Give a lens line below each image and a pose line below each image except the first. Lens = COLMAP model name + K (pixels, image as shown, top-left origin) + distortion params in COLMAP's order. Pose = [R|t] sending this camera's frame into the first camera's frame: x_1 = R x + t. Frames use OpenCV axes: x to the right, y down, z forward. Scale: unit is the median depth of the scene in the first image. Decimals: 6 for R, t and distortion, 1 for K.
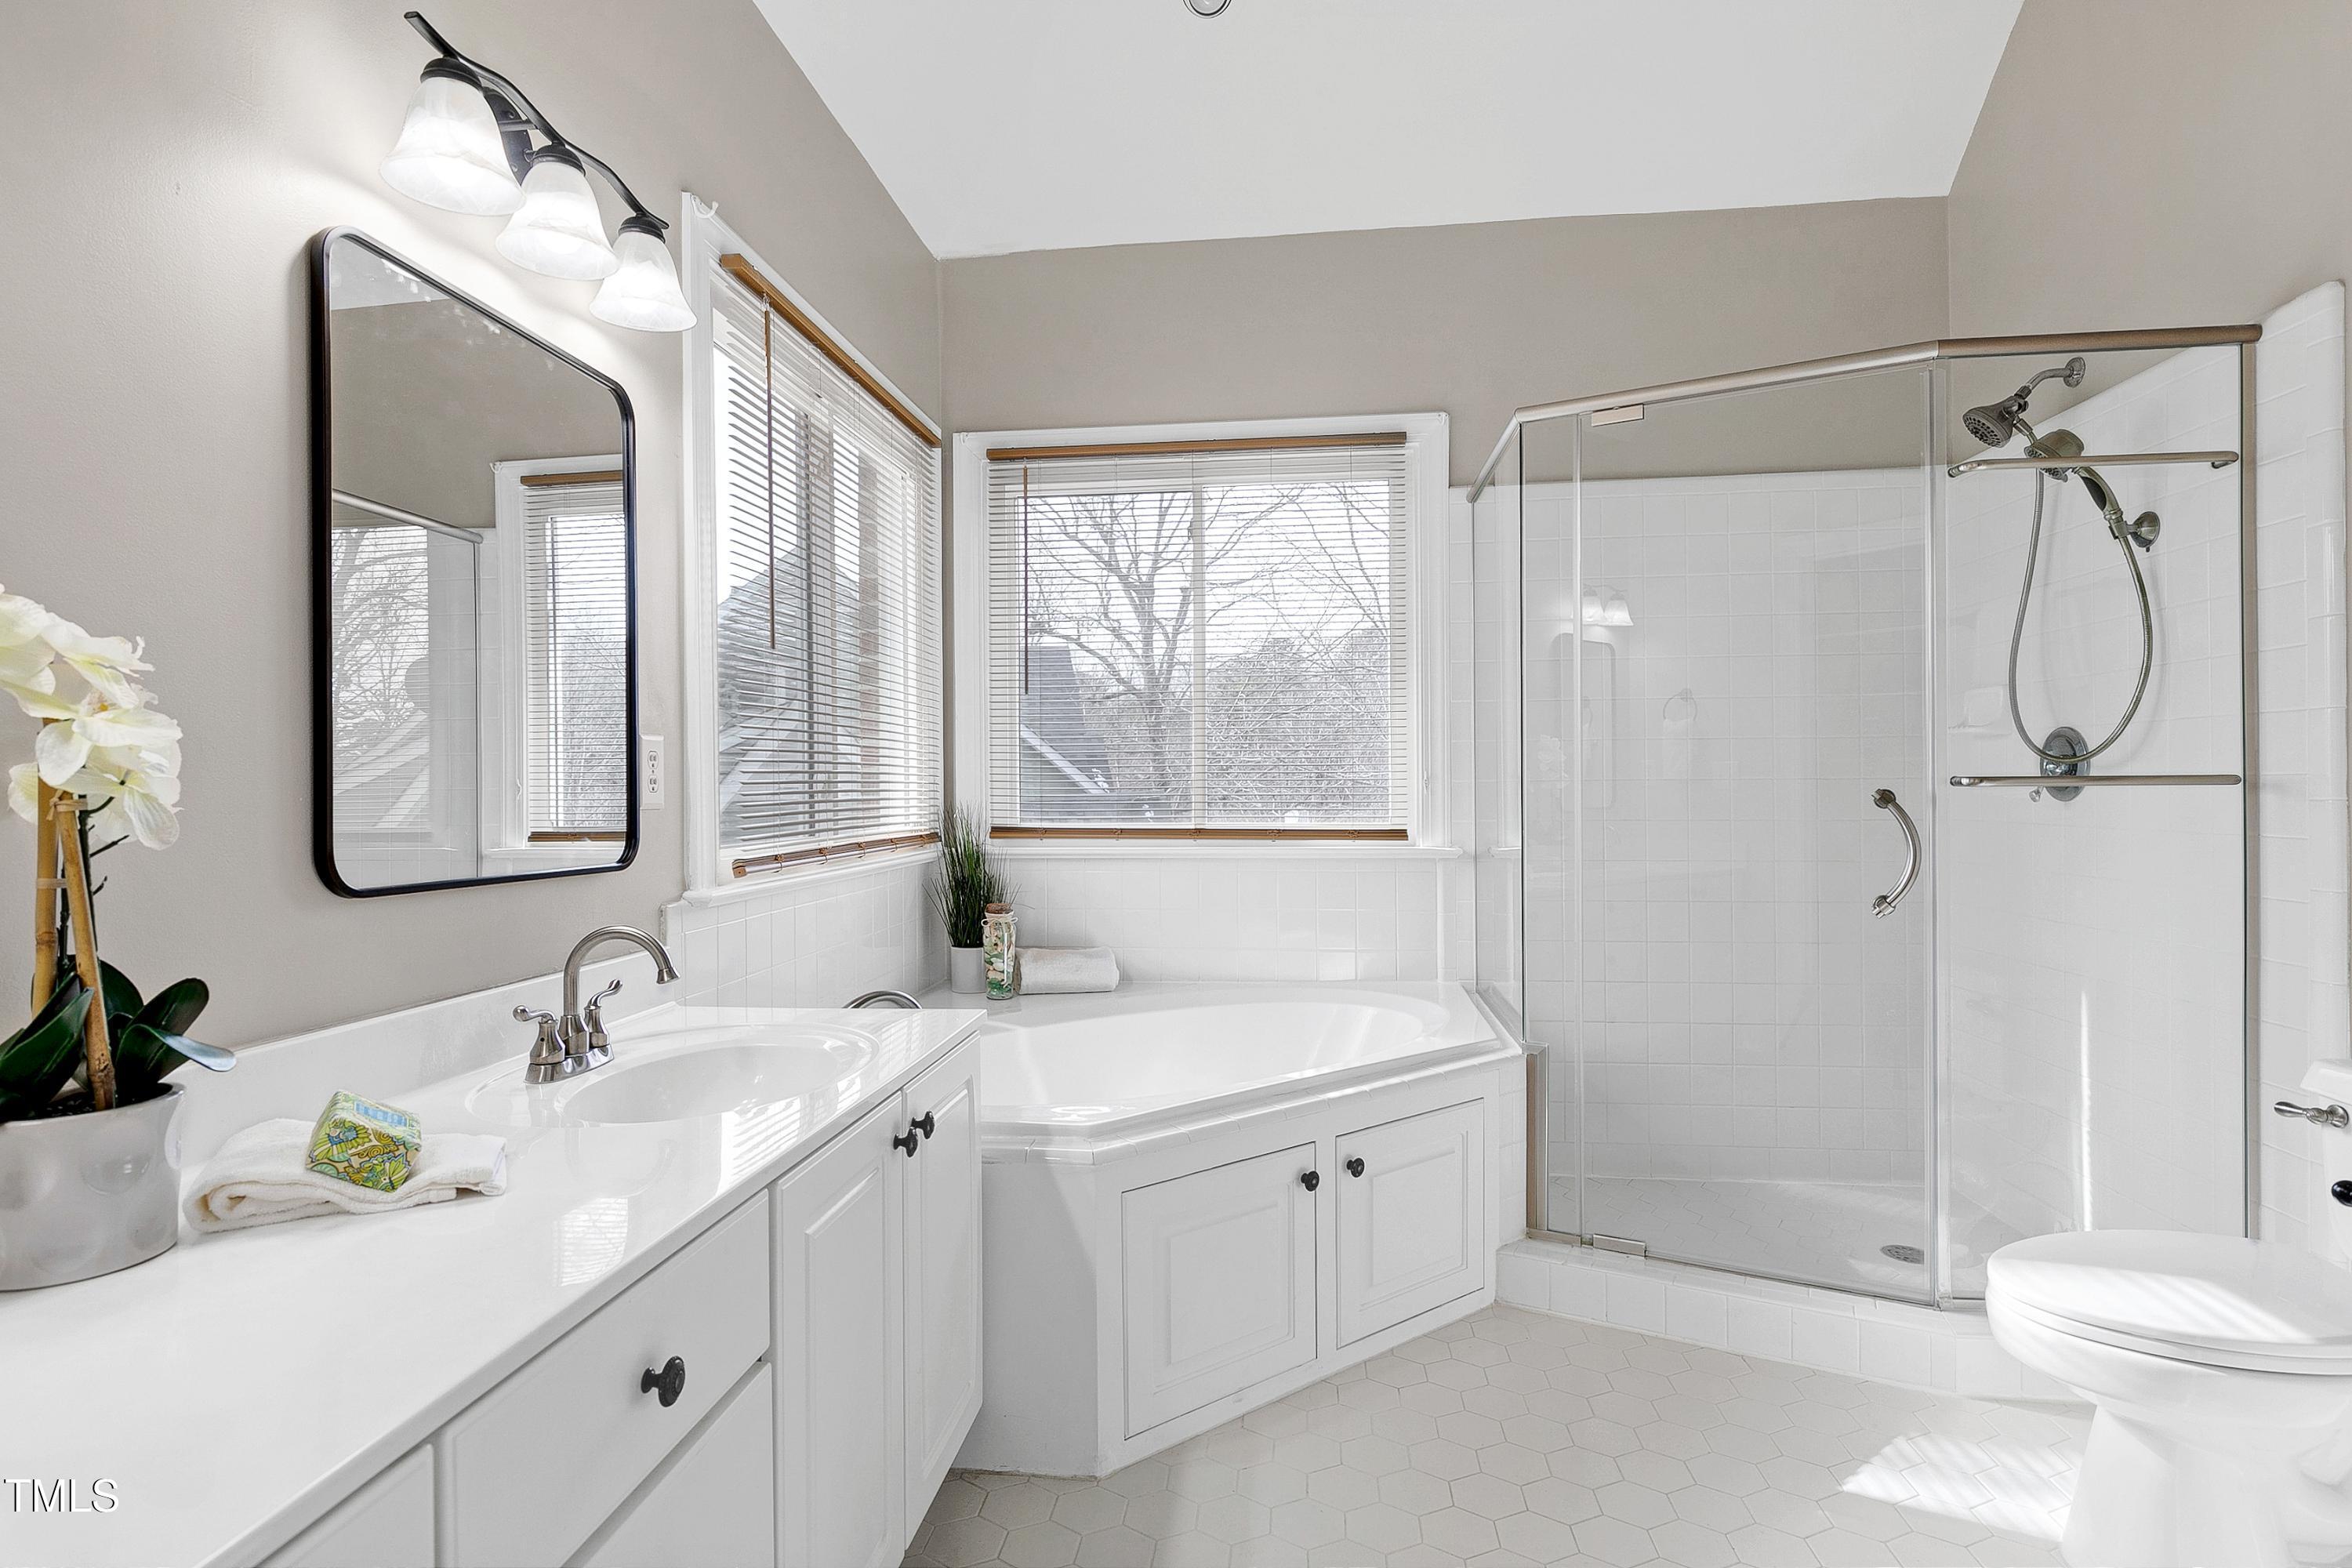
lens RADIAL K [[1233.2, 0, 1172.6], [0, 1233.2, 789.9], [0, 0, 1]] dist [-0.000525, -0.000546]
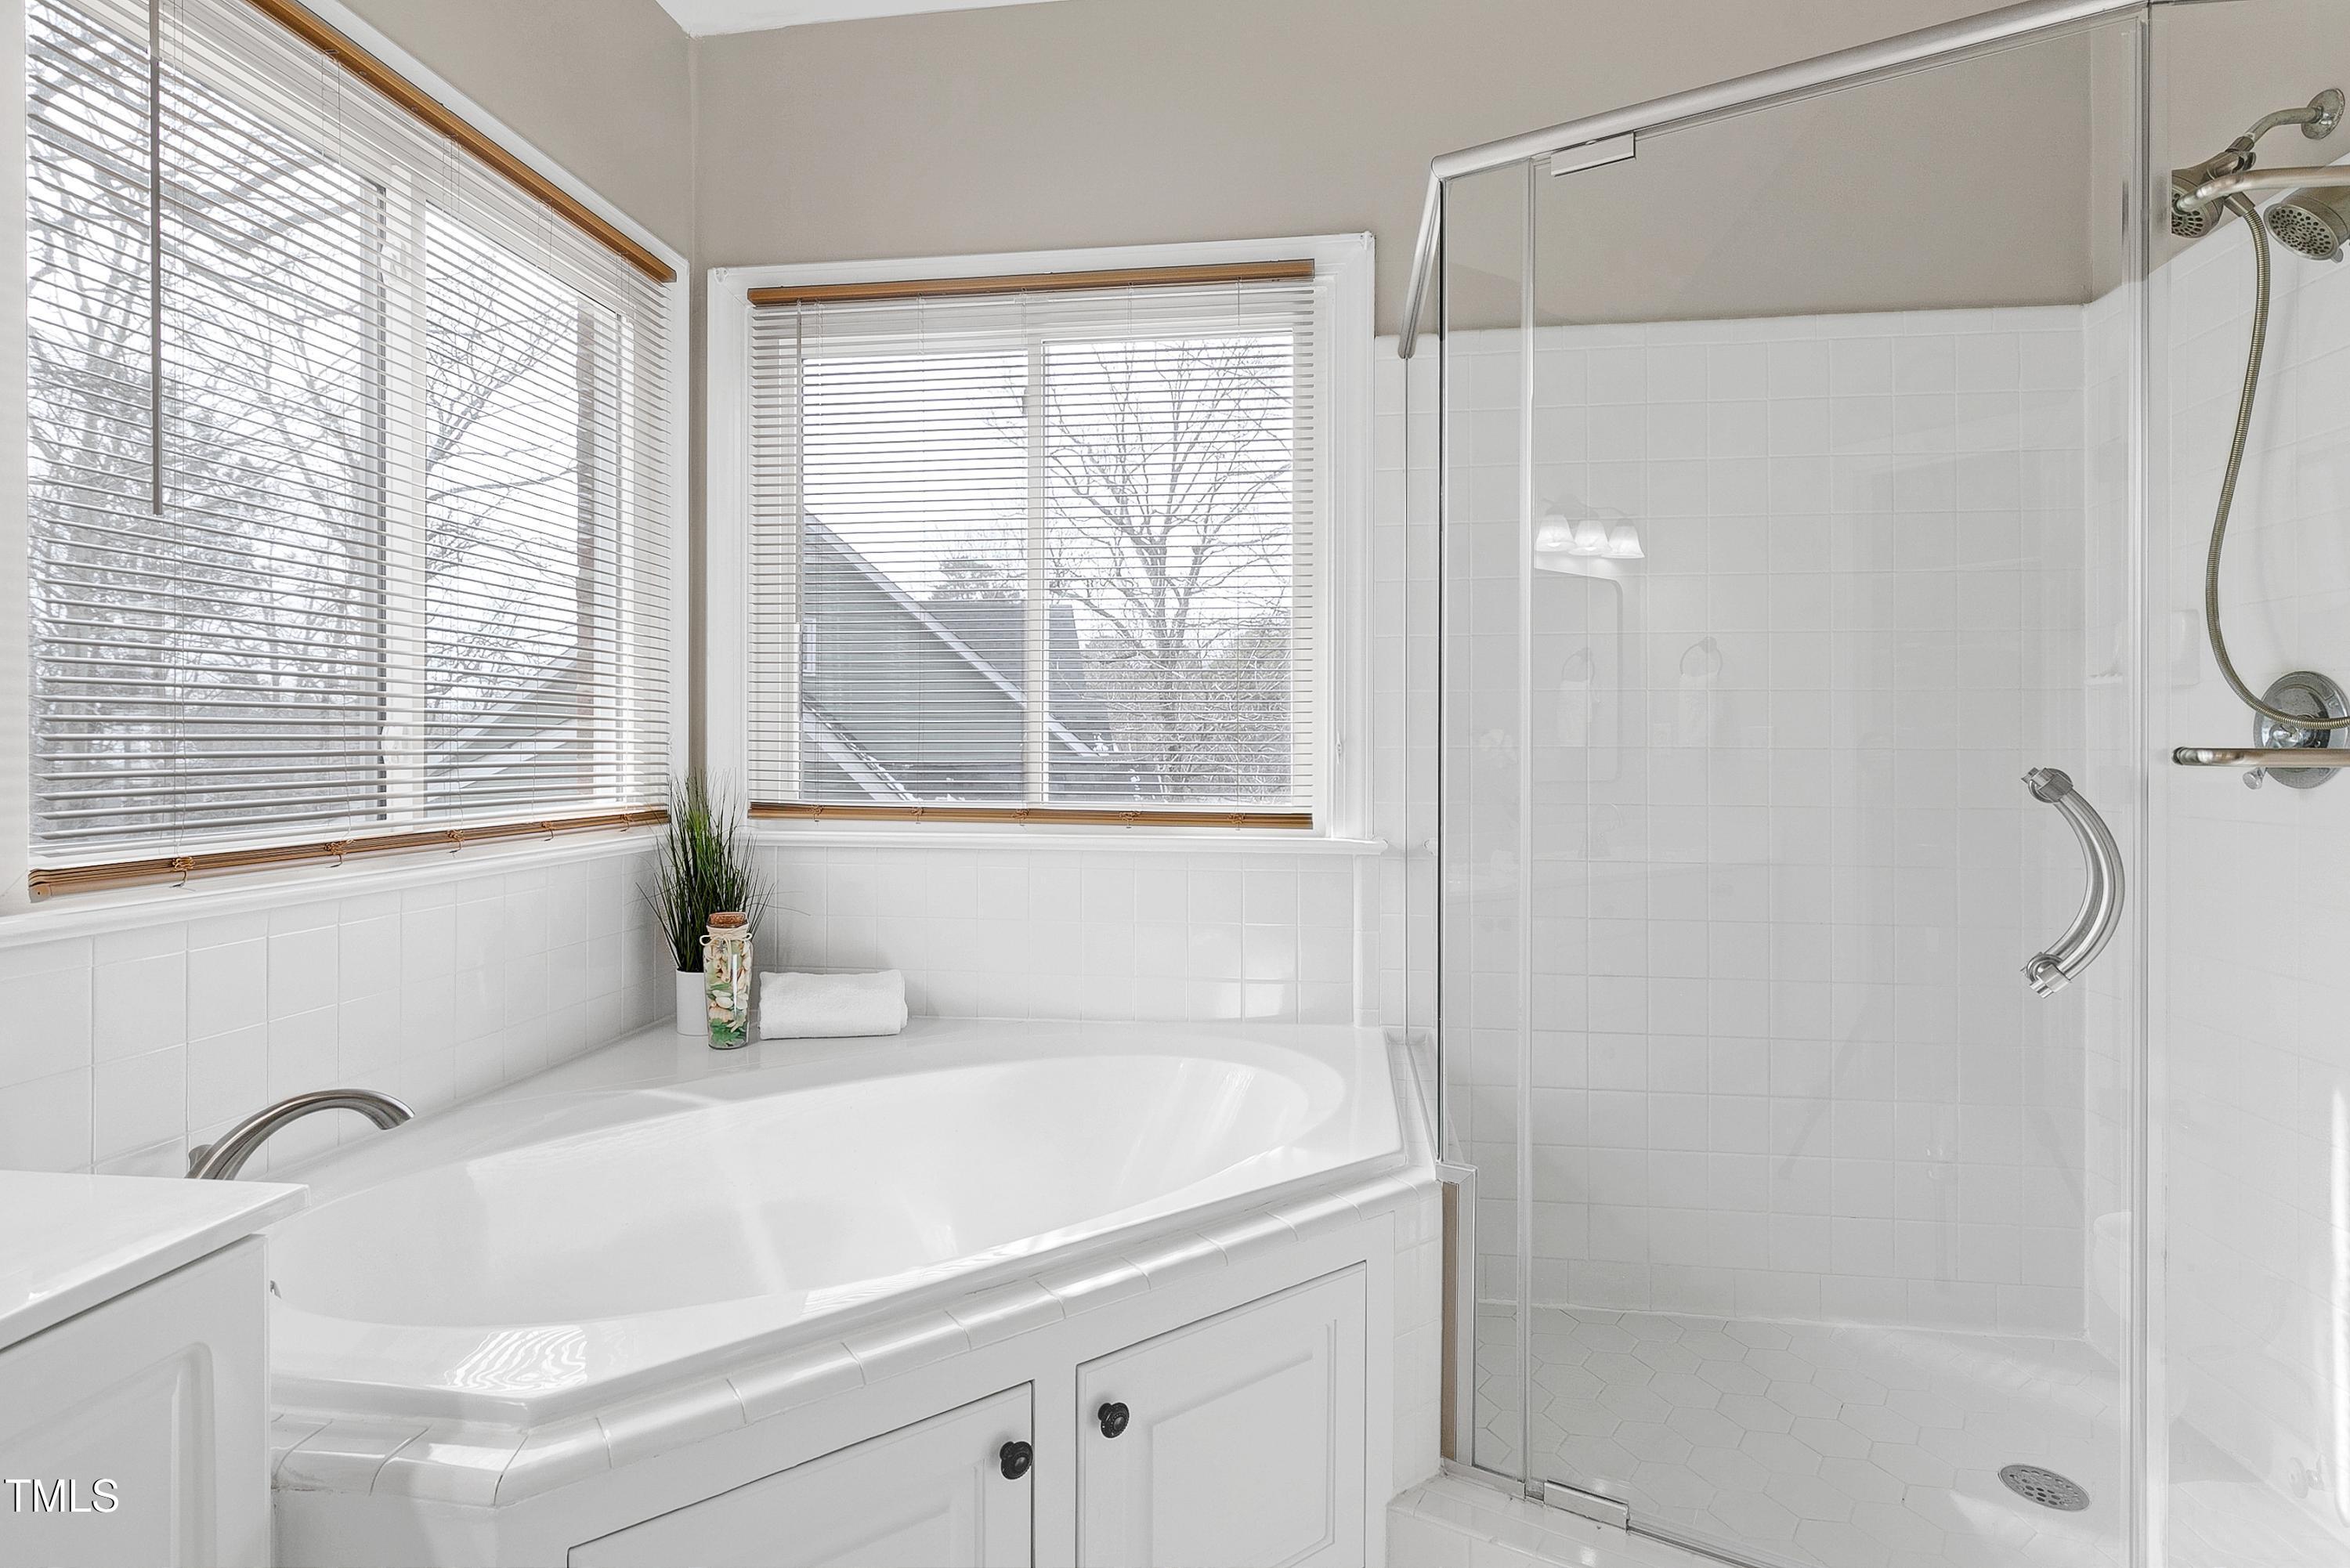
lens RADIAL K [[1191.1, 0, 1182.4], [0, 1191.1, 745.1], [0, 0, 1]] dist [0.000629, -0.000125]
pose [[0.999647, 0.009870, -0.024687, 0.137037], [-0.010030, 0.999929, -0.006387, -0.002961], [0.024622, 0.006633, 0.999675, 0.318121]]
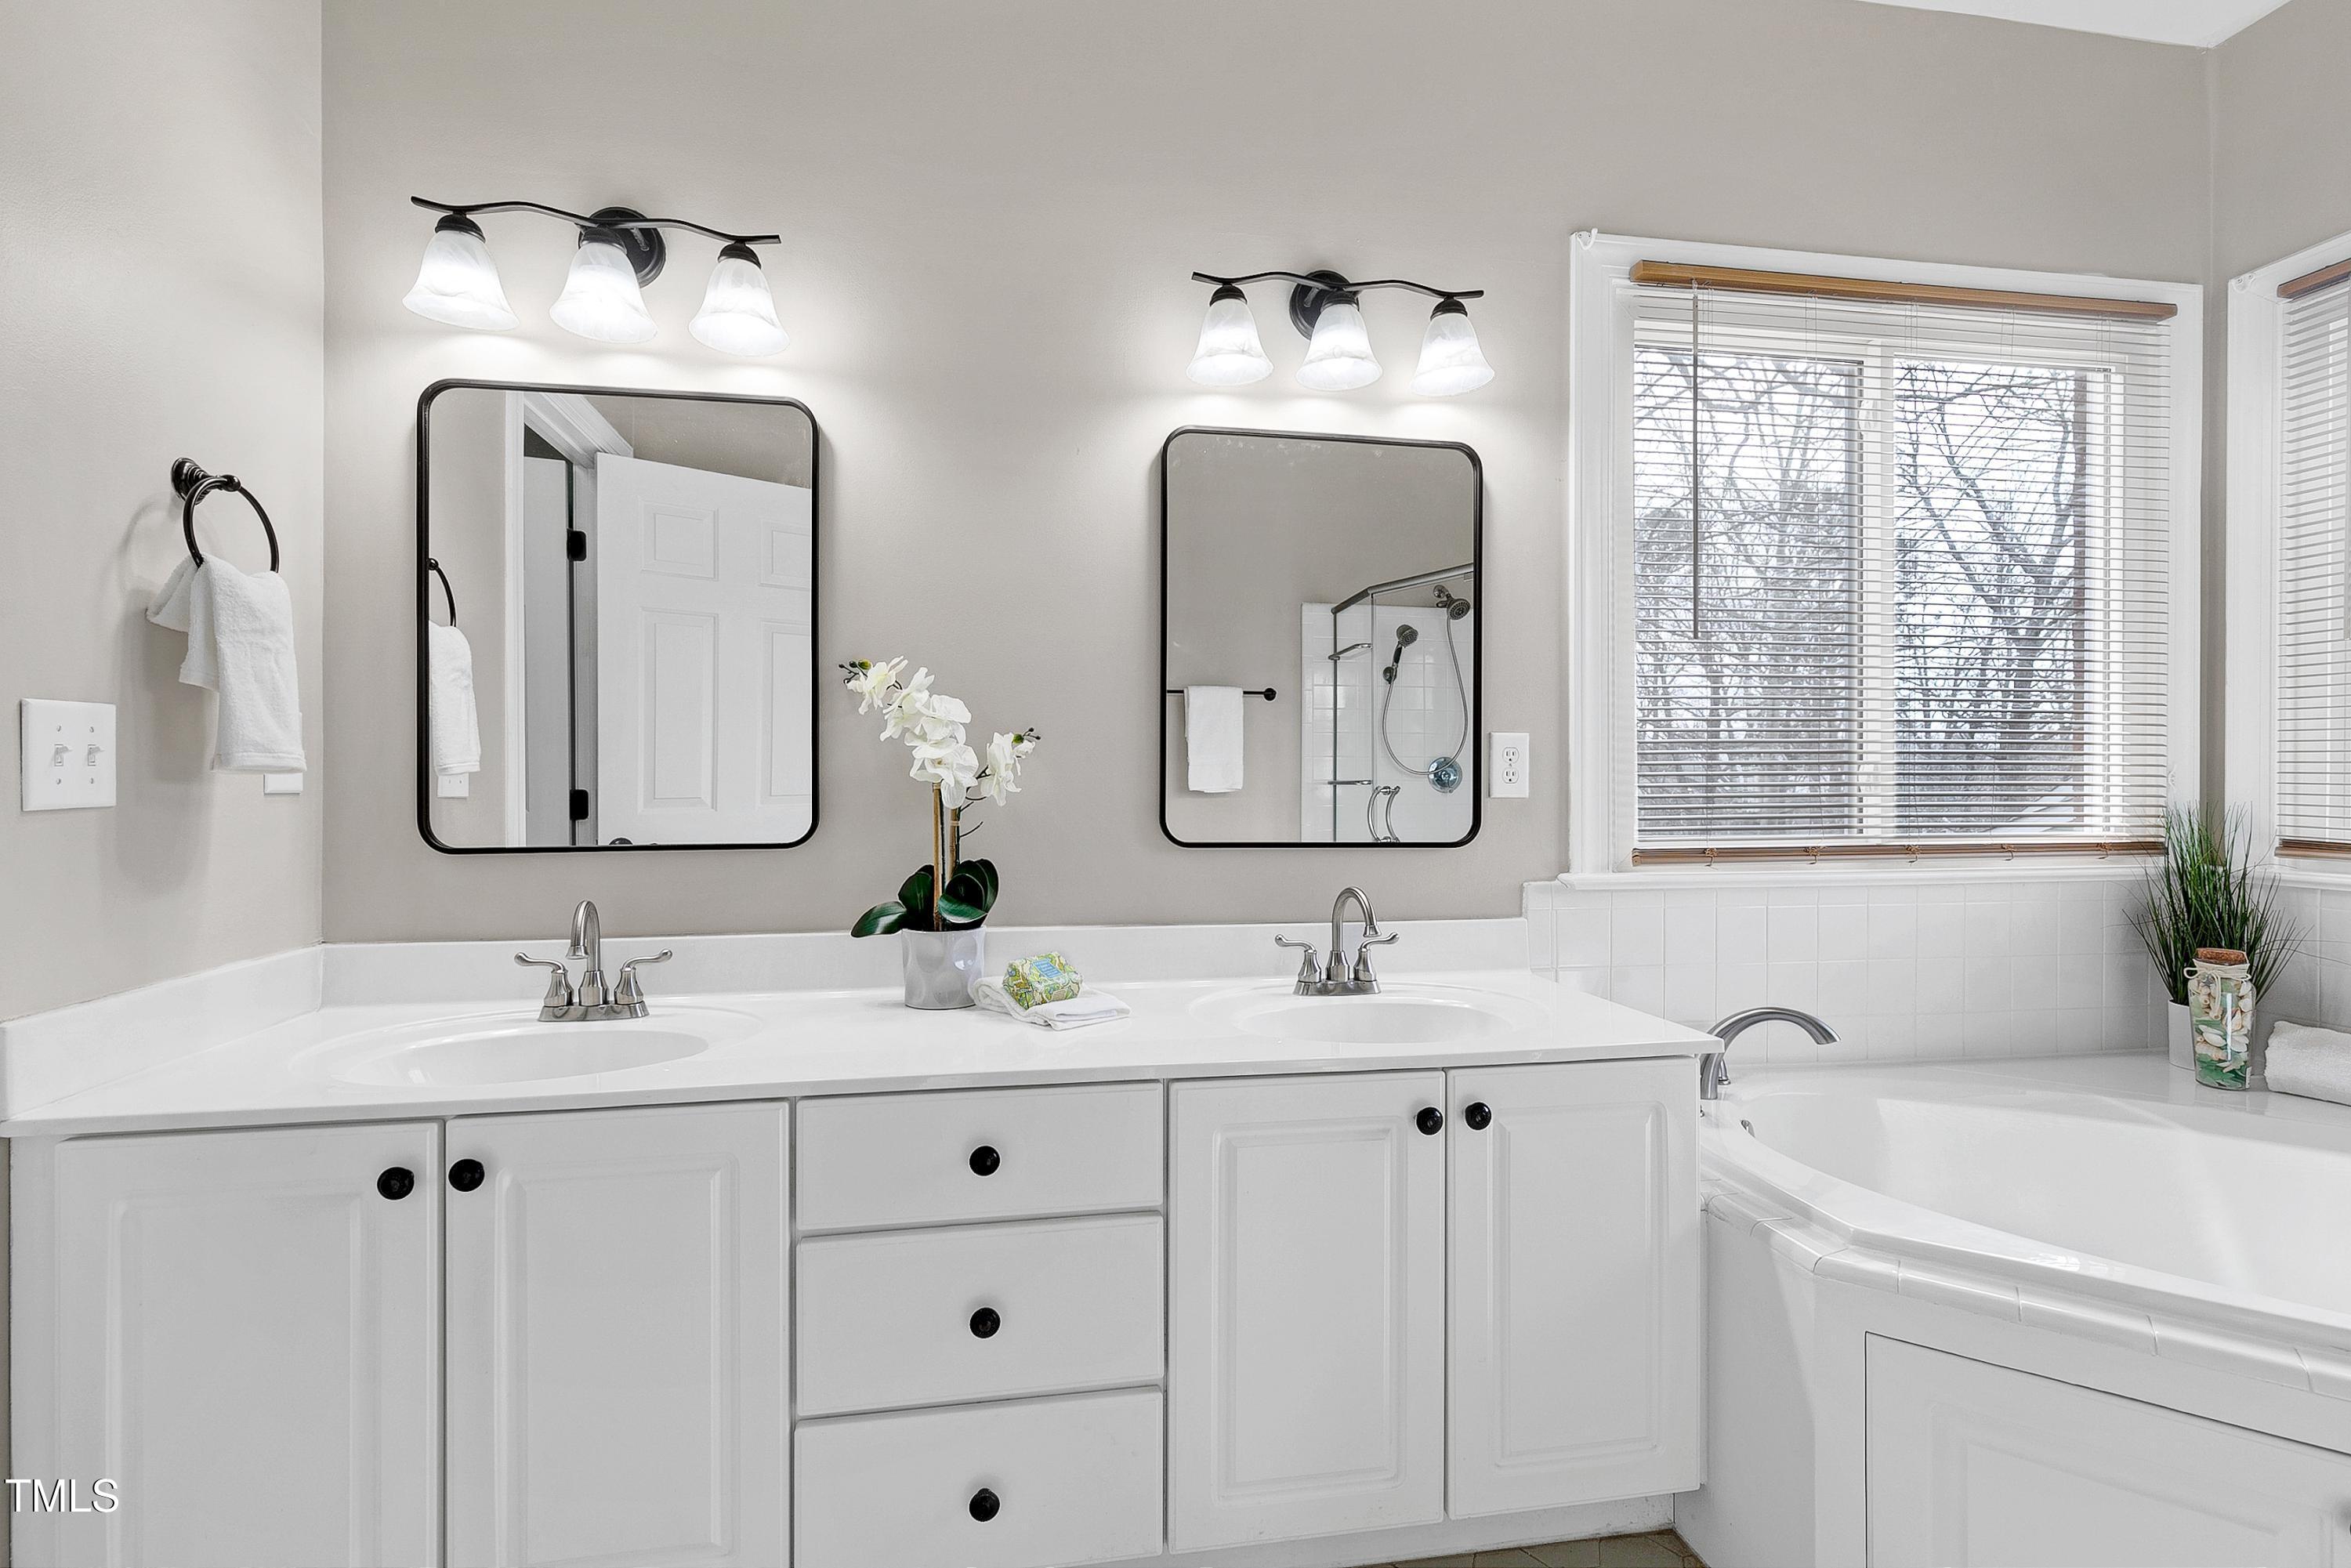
lens RADIAL K [[1071.3, 0, 1158.9], [0, 1071.3, 792.2], [0, 0, 1]] dist [0.013279, -0.000374]
pose [[0.263773, 0.018689, -0.964404, 0.288511], [-0.006443, 0.999824, 0.017613, -0.003336], [0.964563, 0.001568, 0.263847, 0.261256]]
